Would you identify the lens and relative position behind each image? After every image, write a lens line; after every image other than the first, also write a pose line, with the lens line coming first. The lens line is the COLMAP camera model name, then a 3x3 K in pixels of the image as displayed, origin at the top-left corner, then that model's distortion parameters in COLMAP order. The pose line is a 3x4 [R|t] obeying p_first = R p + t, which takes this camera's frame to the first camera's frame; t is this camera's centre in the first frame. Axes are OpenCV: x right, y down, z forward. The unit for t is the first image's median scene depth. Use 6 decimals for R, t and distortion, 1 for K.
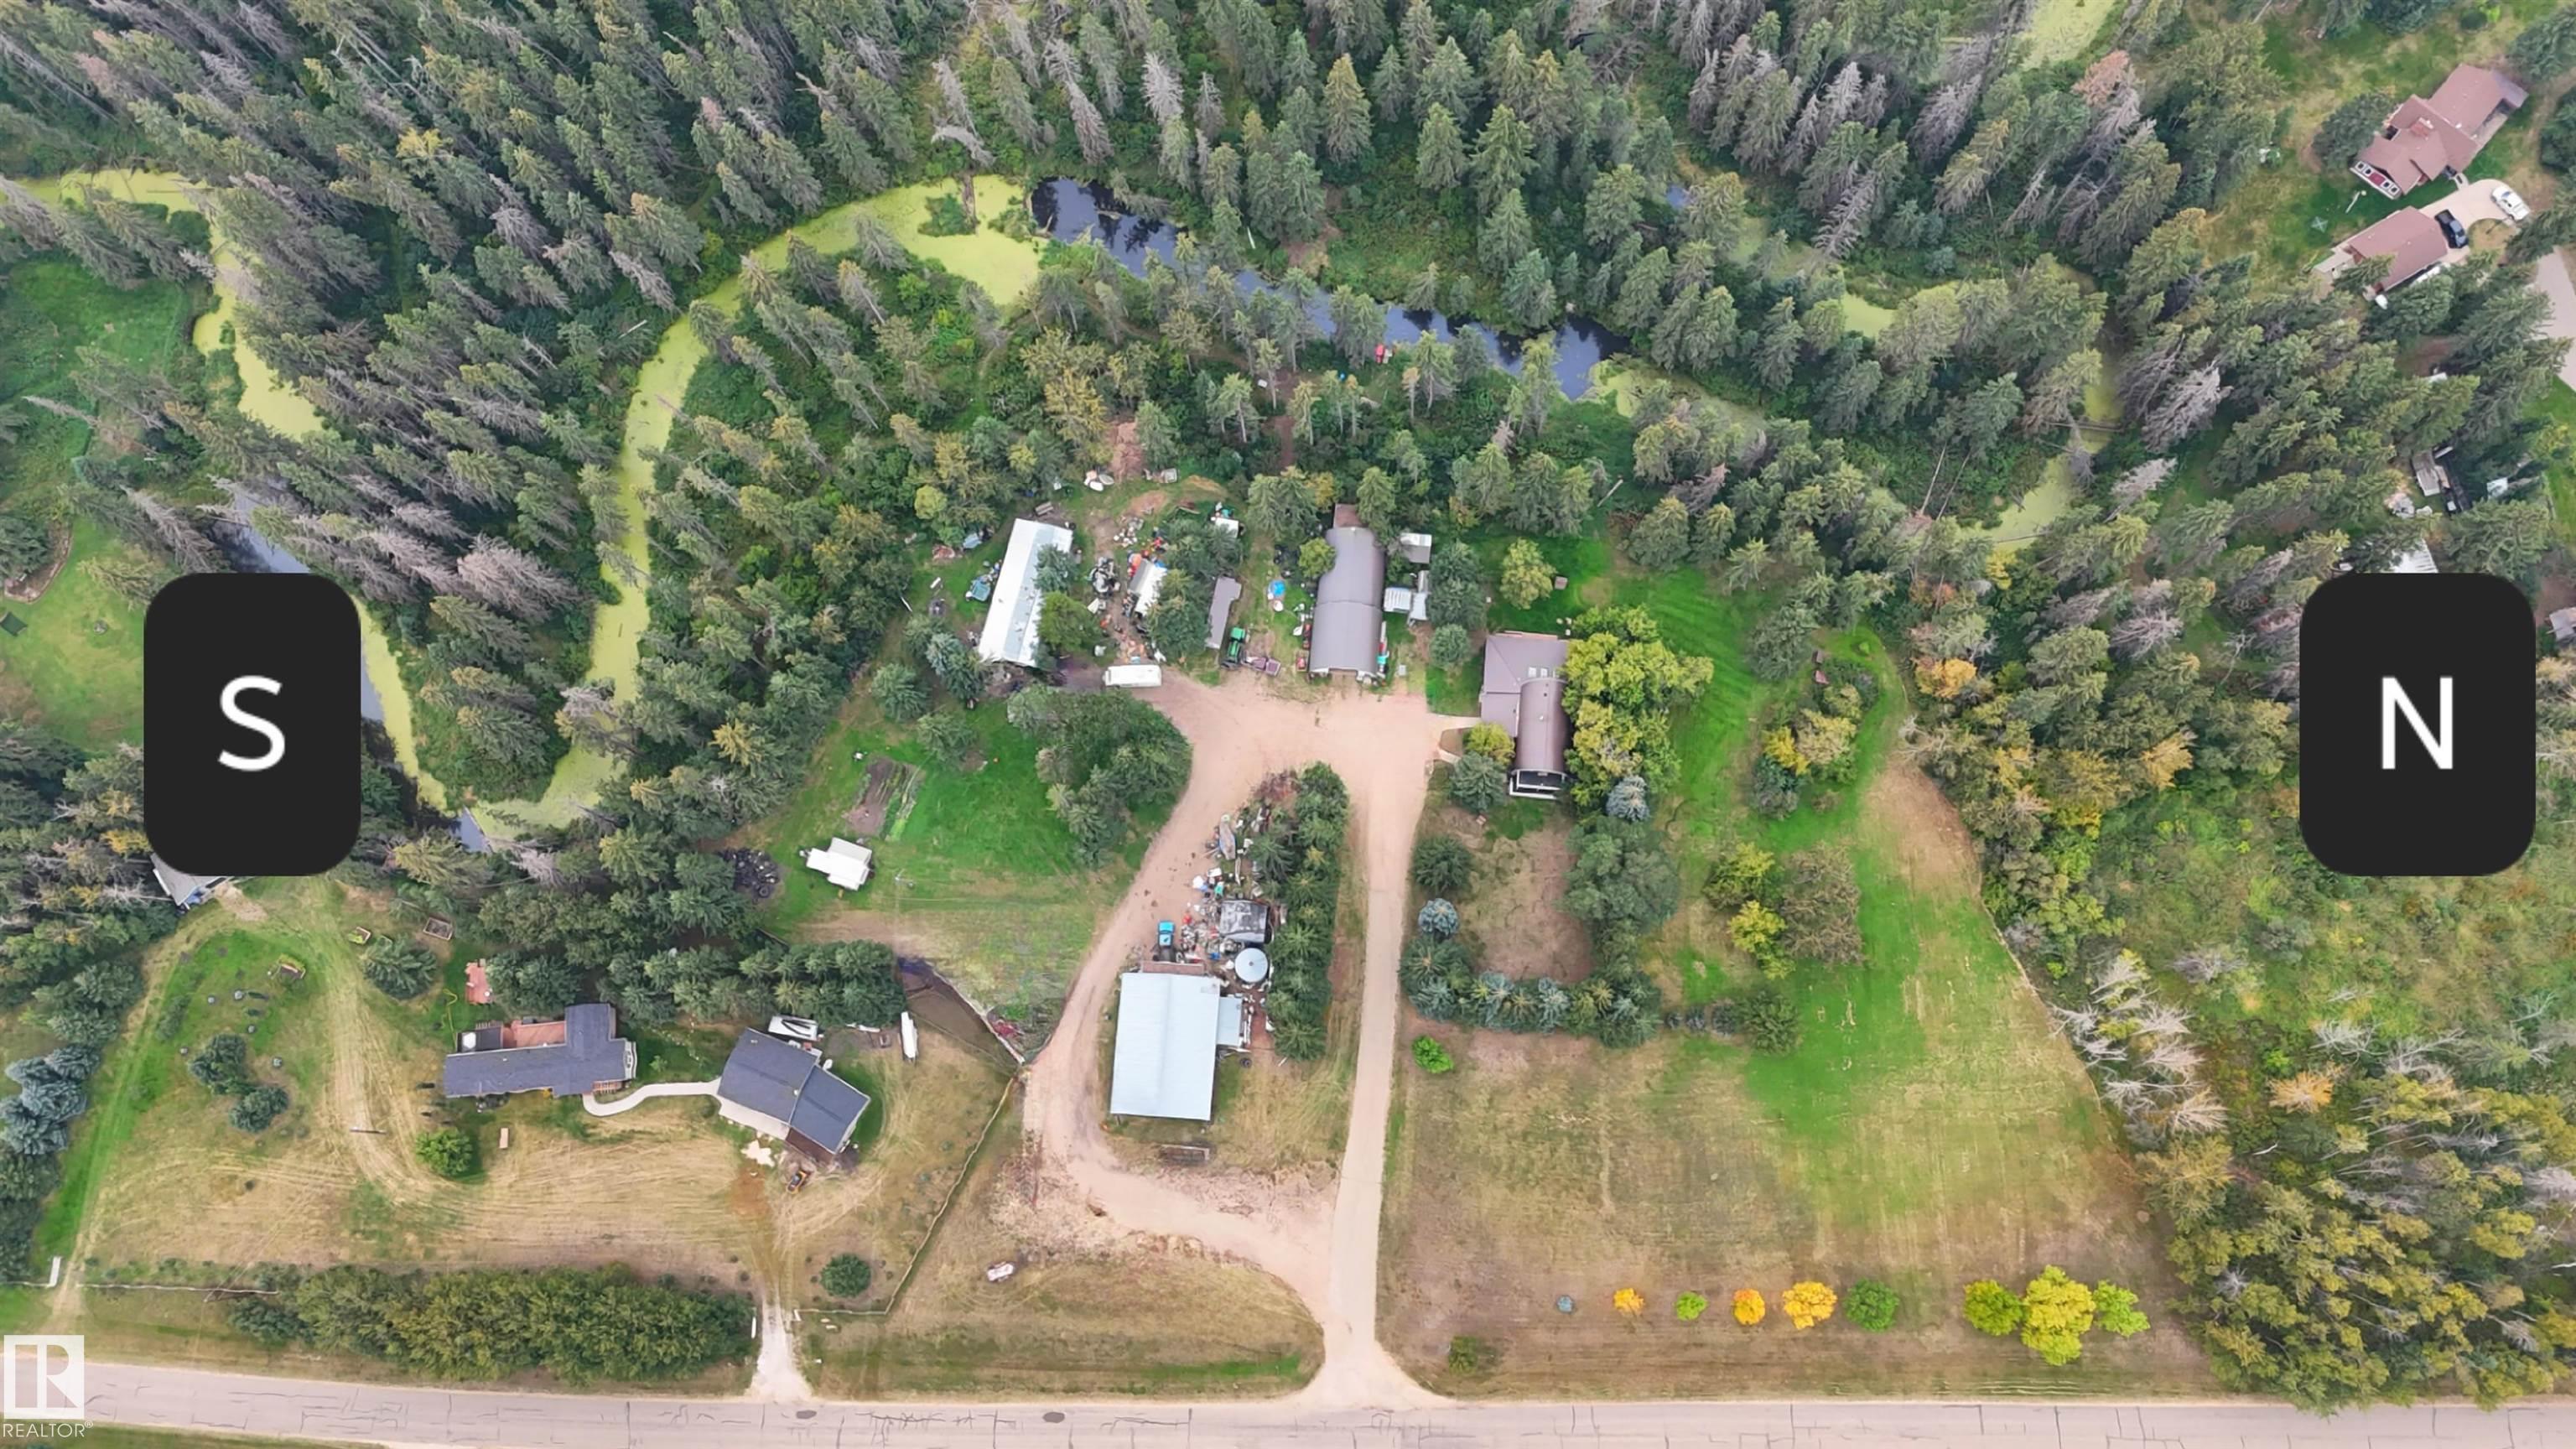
lens RADIAL K [[1821.0, 0, 1288.0], [0, 1821.0, 724.5], [0, 0, 1]] dist [0.058936, -0.065015]
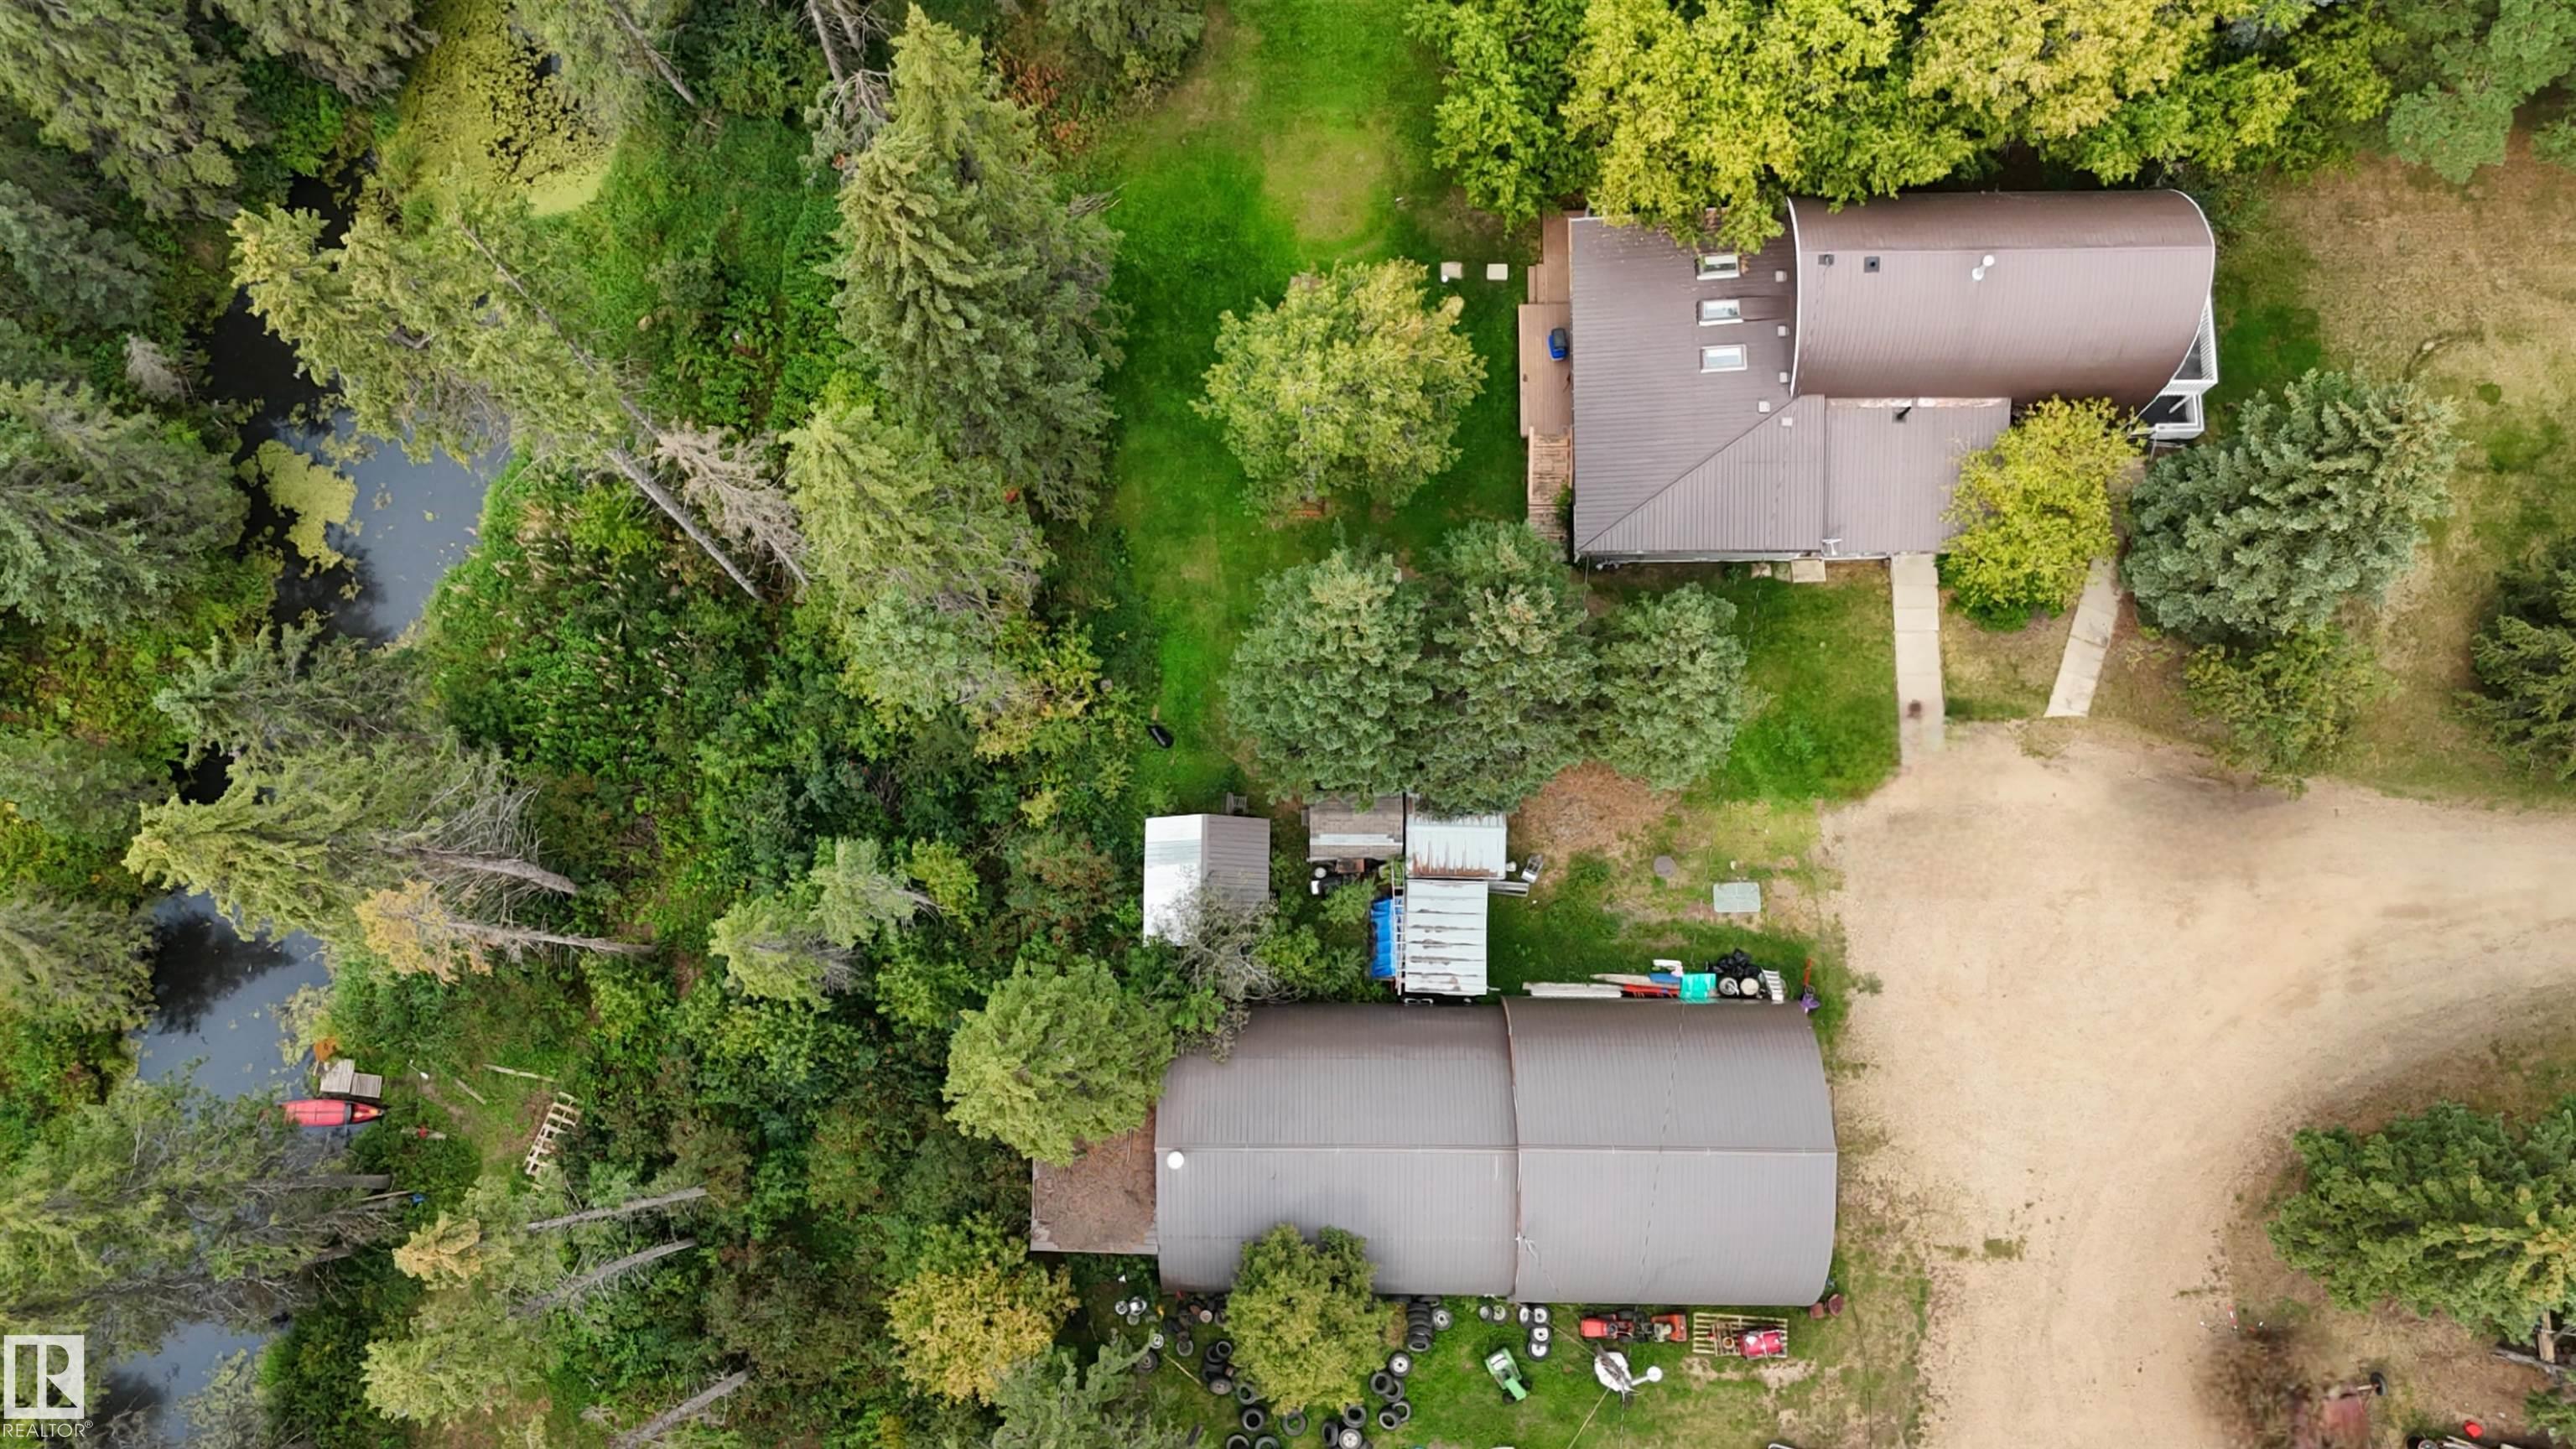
lens RADIAL K [[1821.0, 0, 1288.0], [0, 1821.0, 724.5], [0, 0, 1]] dist [0.058936, -0.065015]
pose [[-0.091478, -0.972961, 0.212080, 0.038926], [0.975862, -0.045178, 0.213662, -0.137377], [-0.198304, 0.226507, 0.953609, 0.771375]]
